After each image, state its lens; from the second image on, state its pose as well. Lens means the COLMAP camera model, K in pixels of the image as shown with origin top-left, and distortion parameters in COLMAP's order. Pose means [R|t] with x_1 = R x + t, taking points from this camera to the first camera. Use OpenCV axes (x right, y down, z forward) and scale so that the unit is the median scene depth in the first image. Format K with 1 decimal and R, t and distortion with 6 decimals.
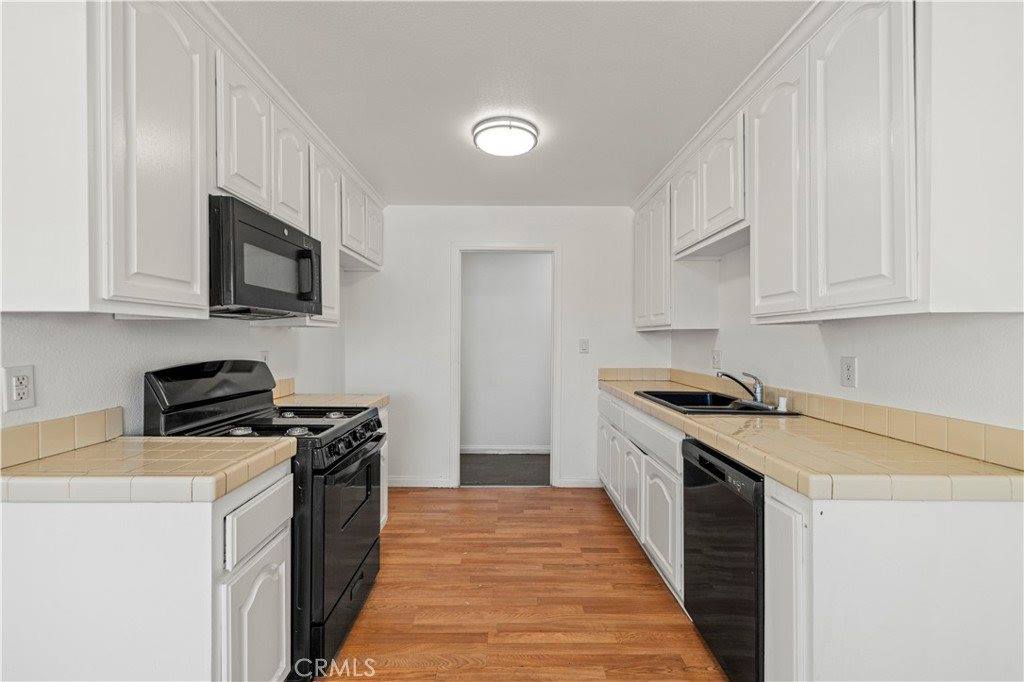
lens RADIAL K [[433.2, 0, 507.7], [0, 433.2, 341.7], [0, 0, 1]] dist [0.001941, -0.000146]
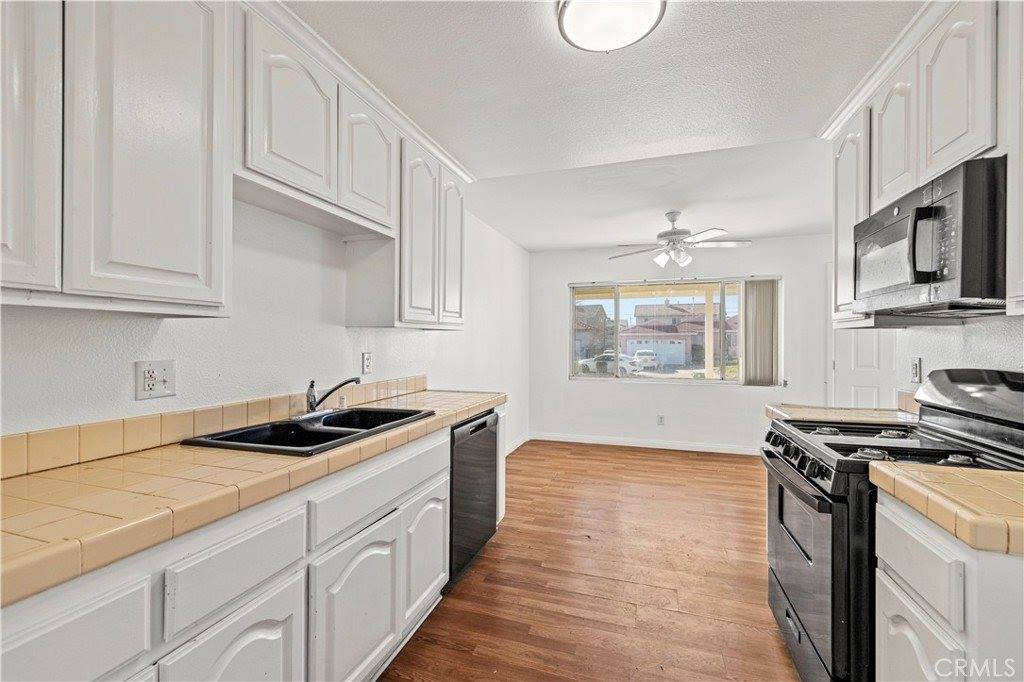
lens RADIAL K [[433.2, 0, 504.3], [0, 433.2, 341.4], [0, 0, 1]] dist [0.001941, -0.000146]
pose [[-0.945398, 0.003785, 0.325896, -0.078938], [0.004329, 0.999990, 0.000943, -0.004236], [-0.325889, 0.002302, -0.945405, 1.857815]]
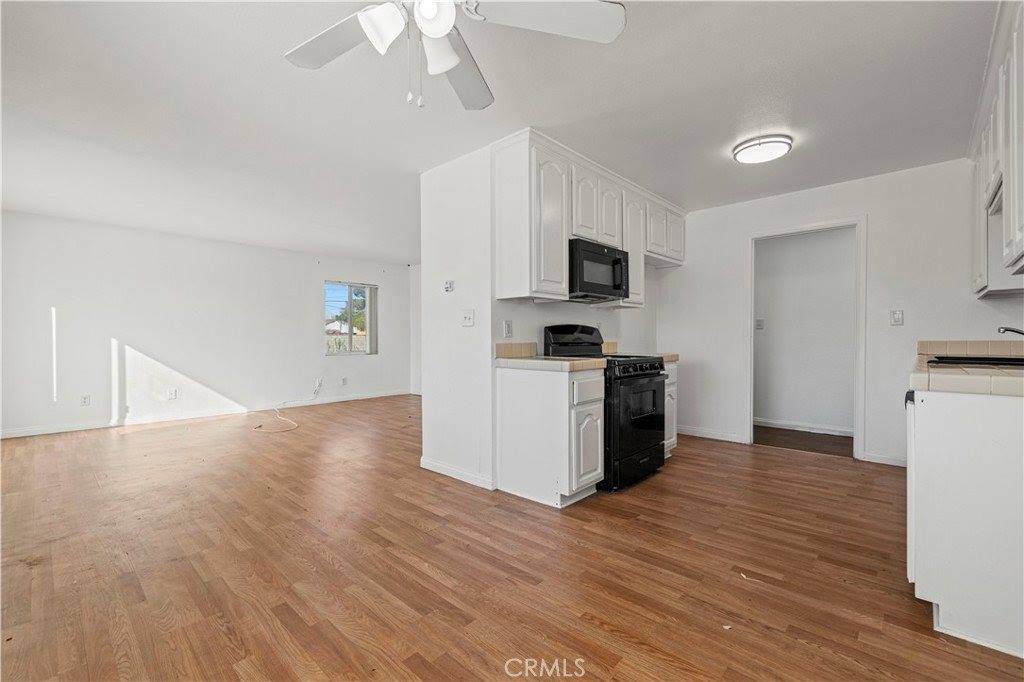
lens RADIAL K [[433.2, 0, 506.5], [0, 433.2, 342.3], [0, 0, 1]] dist [0.001941, -0.000146]
pose [[0.720761, 0.001405, -0.693182, 0.386934], [0.001168, 0.999994, 0.003241, 0.105426], [0.693183, -0.003145, 0.720755, -0.508843]]
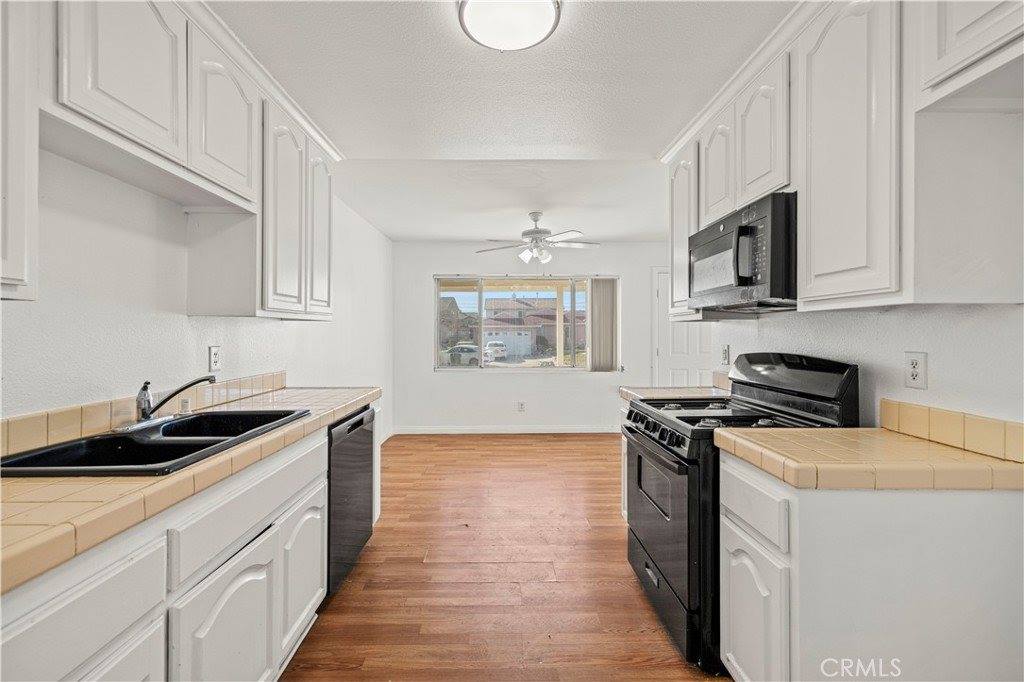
lens RADIAL K [[433.2, 0, 503.4], [0, 433.2, 333.2], [0, 0, 1]] dist [0.001941, -0.000146]
pose [[-0.999979, 0.006091, -0.002129, -0.002869], [0.006086, 0.999979, 0.002373, -0.002414], [0.002144, 0.002360, -0.999995, 1.863845]]
